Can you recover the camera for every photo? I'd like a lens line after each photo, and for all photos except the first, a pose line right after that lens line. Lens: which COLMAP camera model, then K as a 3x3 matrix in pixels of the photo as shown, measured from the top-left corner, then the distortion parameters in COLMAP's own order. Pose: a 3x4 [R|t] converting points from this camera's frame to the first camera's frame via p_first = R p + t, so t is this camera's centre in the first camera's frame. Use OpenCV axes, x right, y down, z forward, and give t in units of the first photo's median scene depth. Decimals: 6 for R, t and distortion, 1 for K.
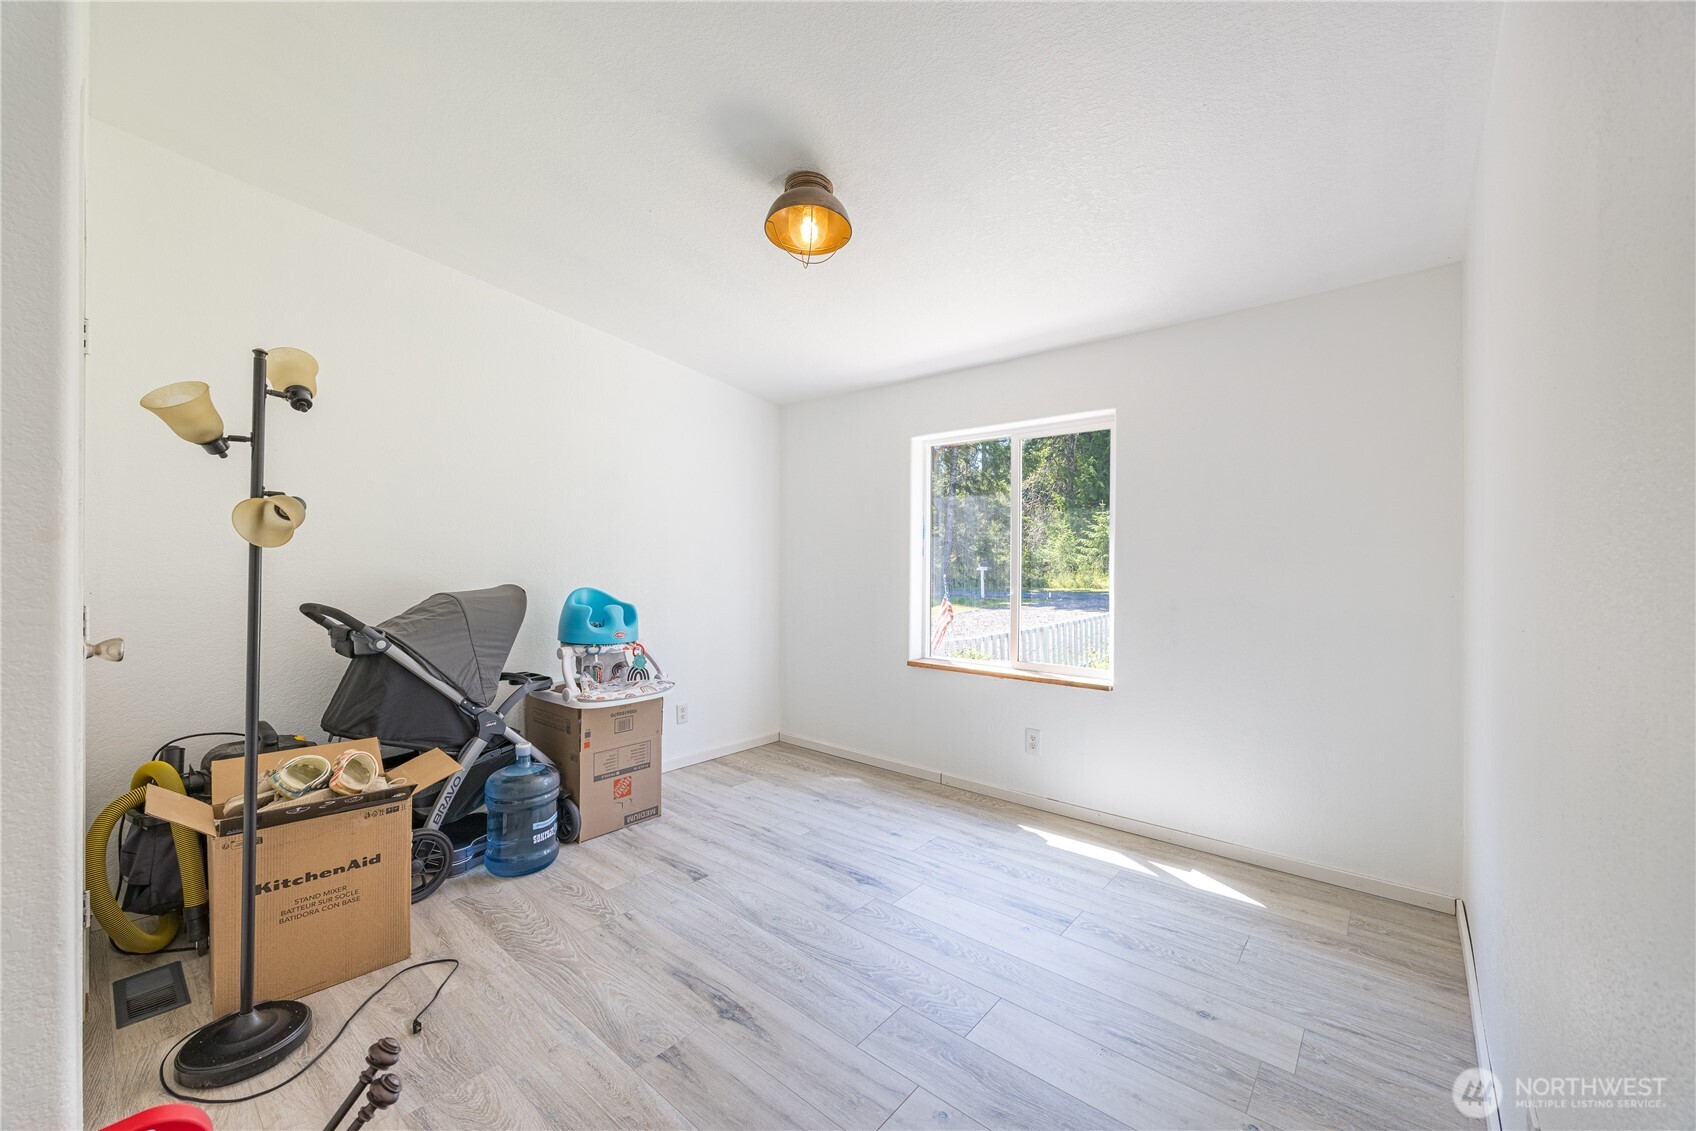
lens RADIAL K [[653.6, 0, 841.7], [0, 653.6, 558.1], [0, 0, 1]] dist [-0.002960, -0.000367]
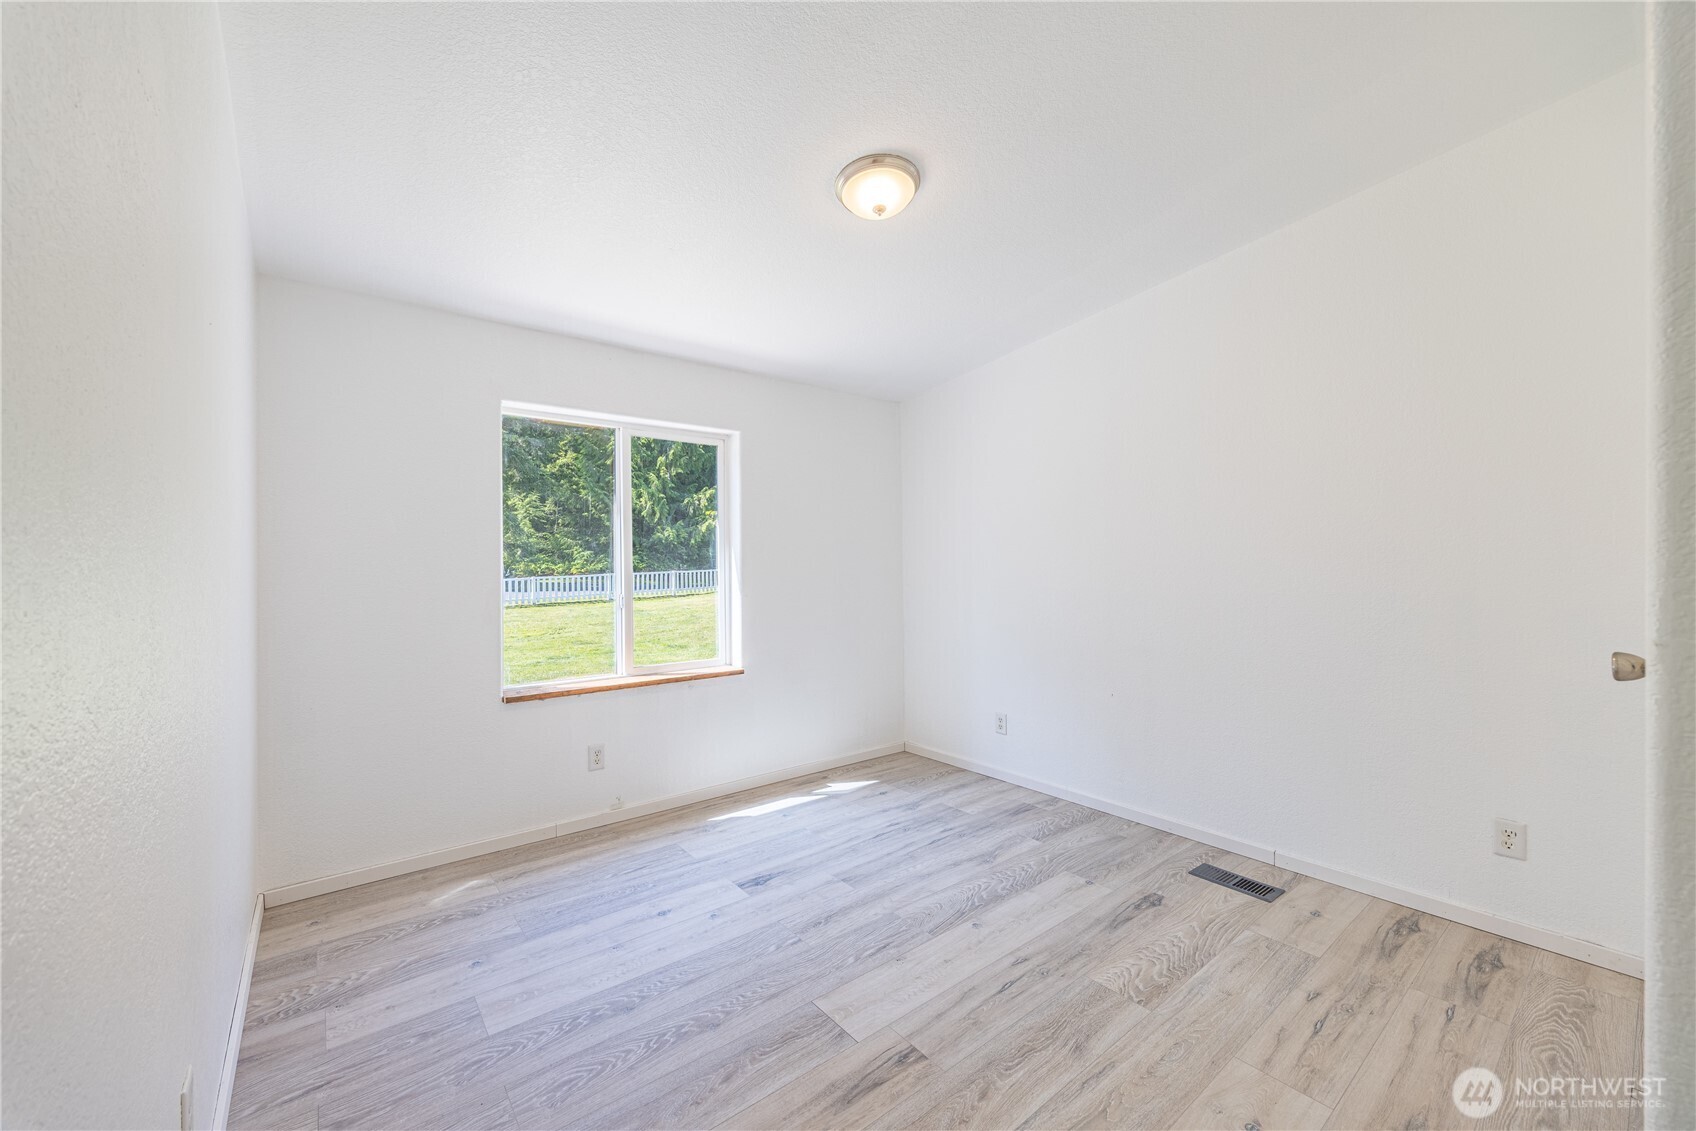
lens RADIAL K [[653.6, 0, 839.9], [0, 653.6, 566.3], [0, 0, 1]] dist [-0.002960, -0.000367]
pose [[0.201707, -0.008668, 0.979408, -0.770511], [0.001538, 0.999962, 0.008533, 0.001383], [-0.979445, -0.000215, 0.201713, 0.656797]]
